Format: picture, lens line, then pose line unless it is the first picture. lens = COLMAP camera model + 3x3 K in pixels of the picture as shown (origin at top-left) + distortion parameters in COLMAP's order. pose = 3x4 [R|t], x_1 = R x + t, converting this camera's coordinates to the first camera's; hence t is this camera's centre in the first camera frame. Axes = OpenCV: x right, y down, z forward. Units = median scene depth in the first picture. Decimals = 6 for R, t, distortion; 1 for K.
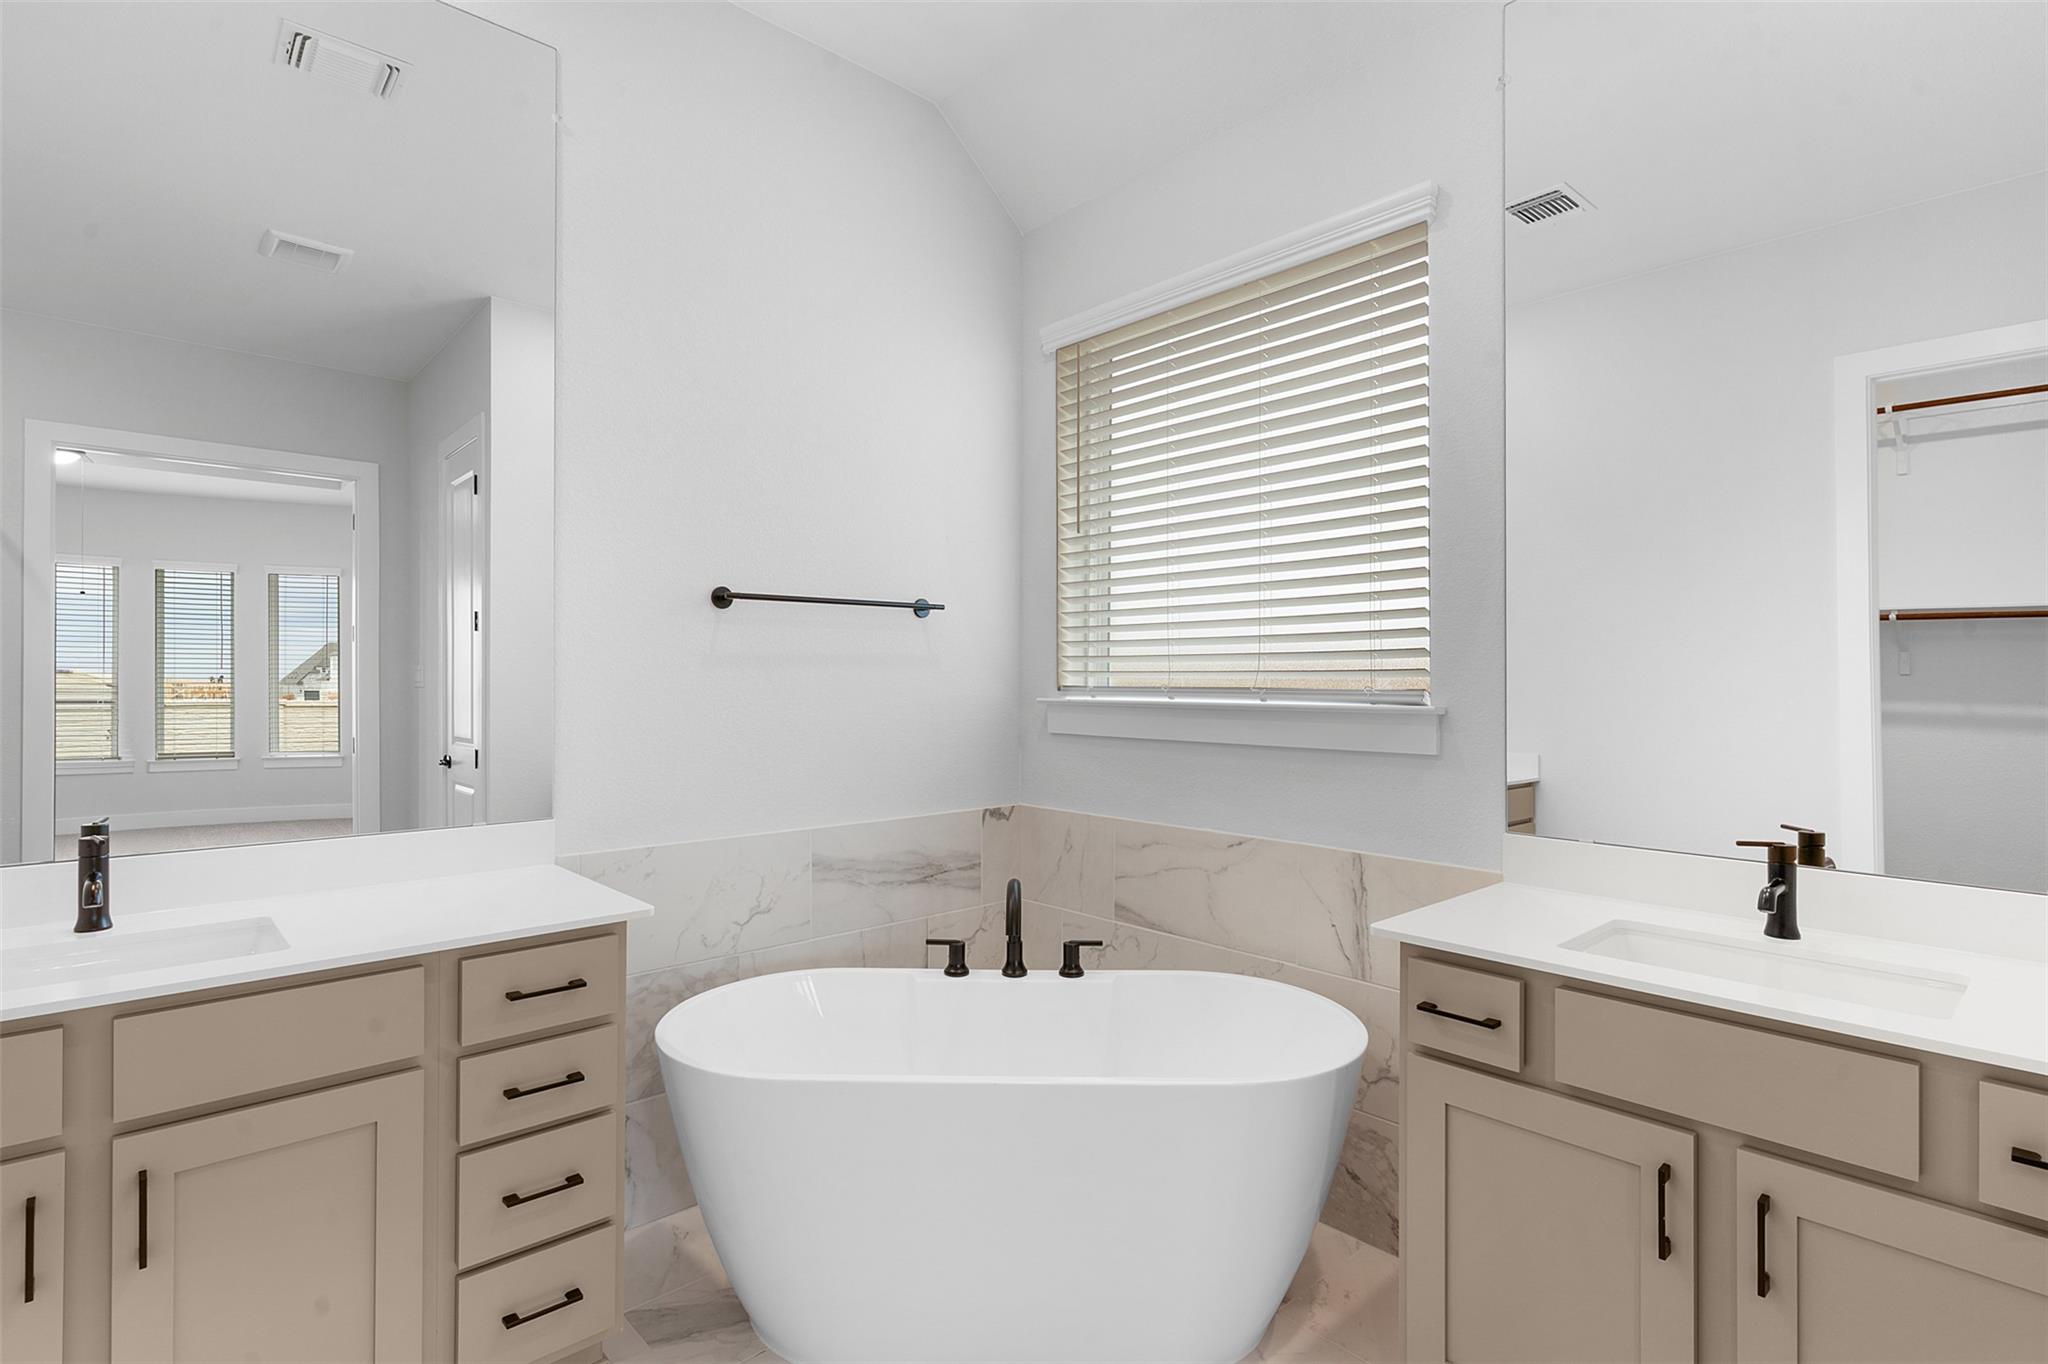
lens RADIAL K [[1001.9, 0, 1027.1], [0, 1001.9, 676.5], [0, 0, 1]] dist [-0.001367, -0.000699]
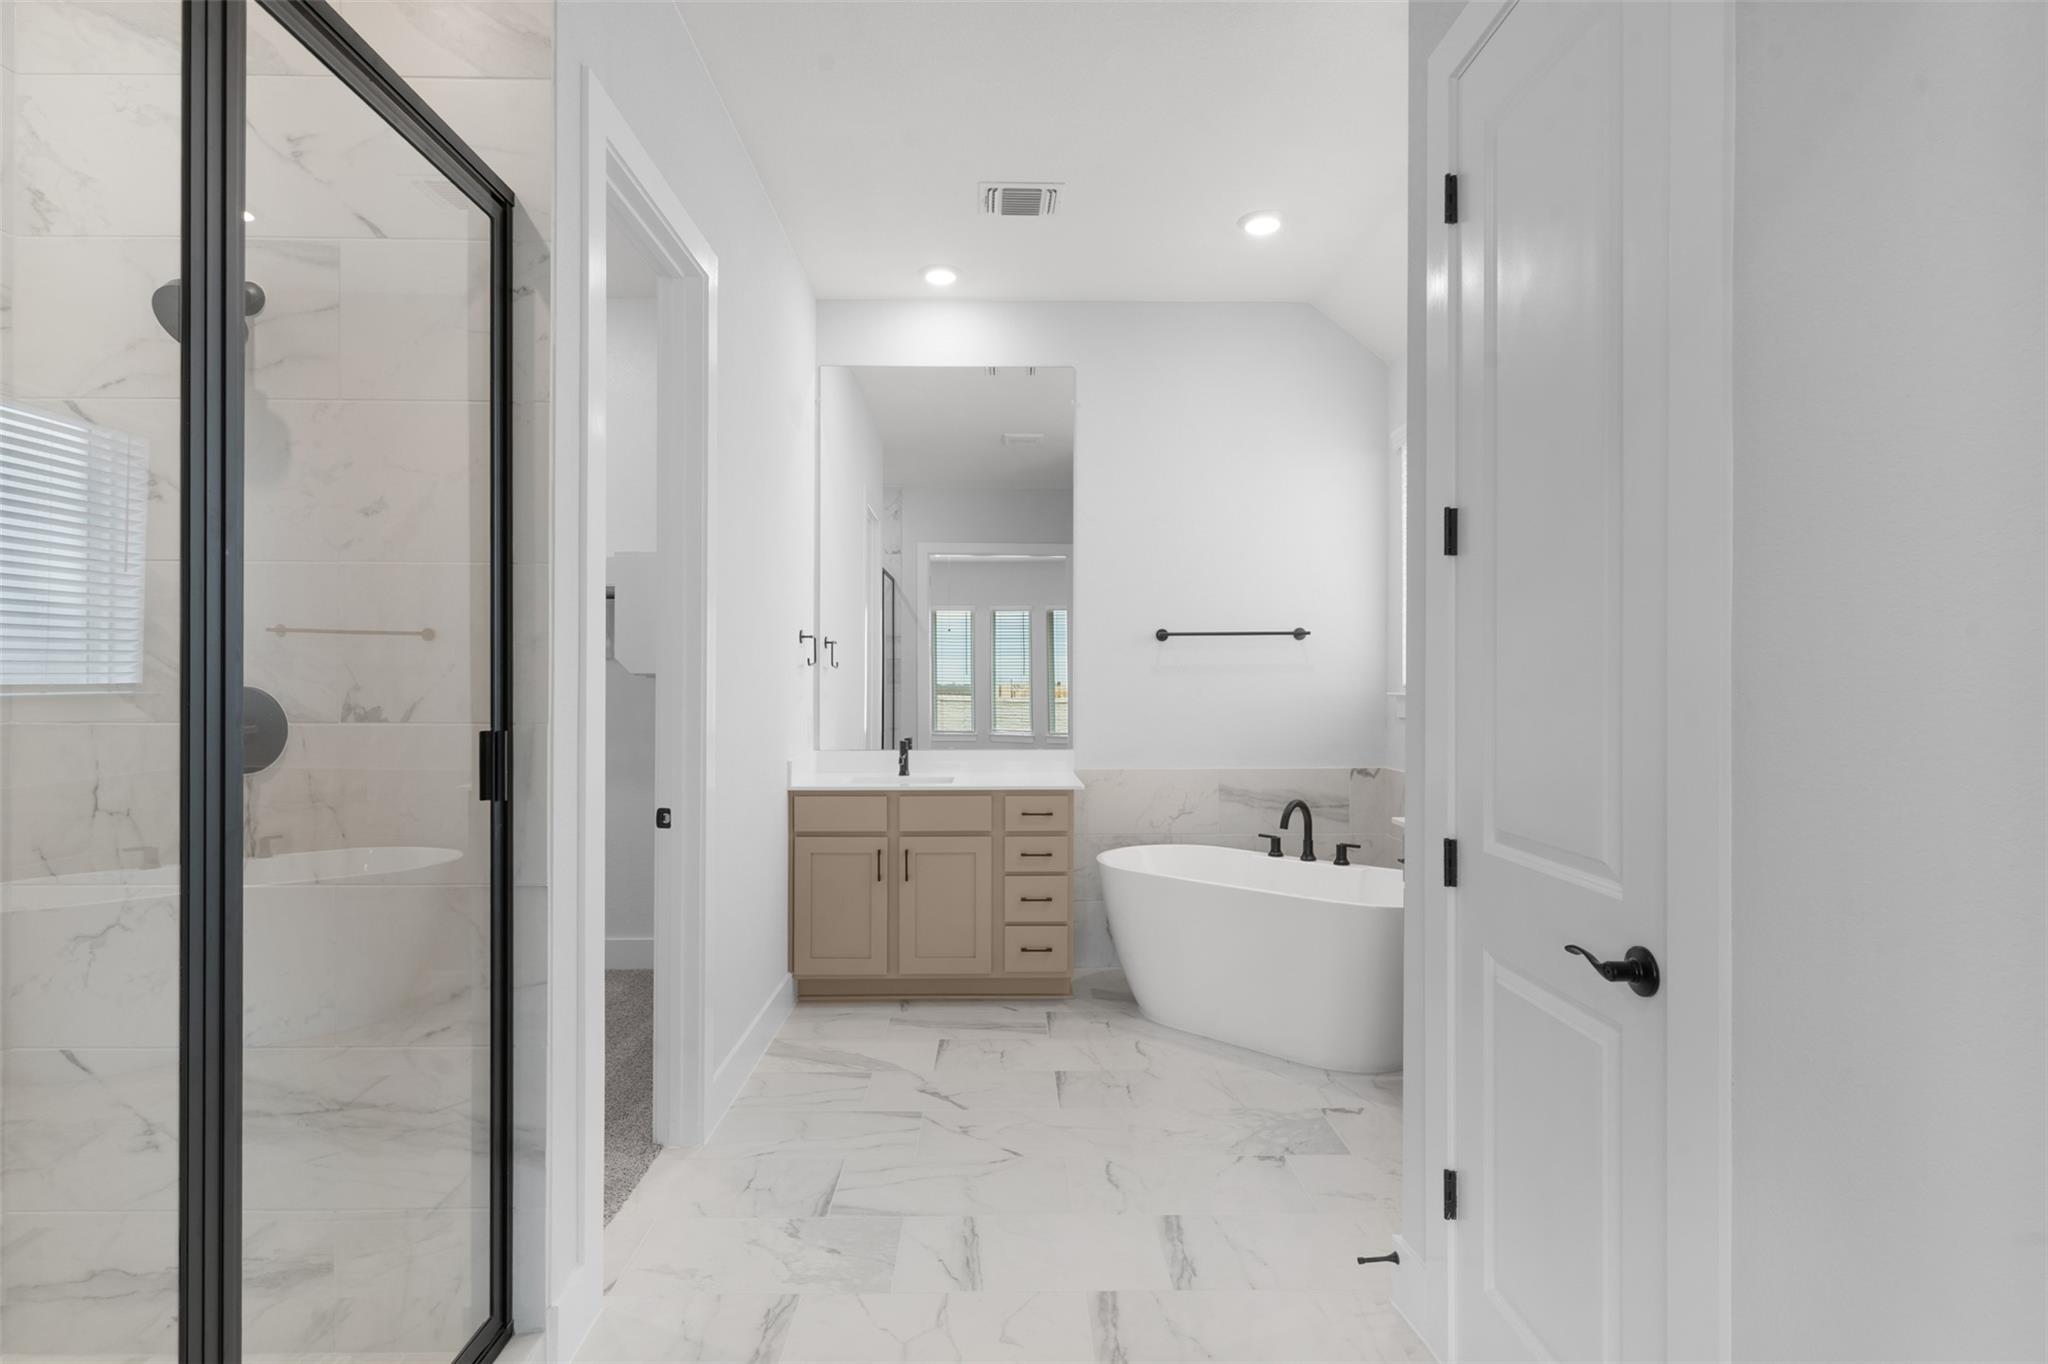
lens RADIAL K [[1001.9, 0, 1023.5], [0, 1001.9, 672.9], [0, 0, 1]] dist [-0.001367, -0.000699]
pose [[0.756412, -0.008229, -0.654044, 0.636983], [0.005131, 0.999965, -0.006647, -0.000319], [0.654076, 0.001672, 0.756427, -0.489300]]
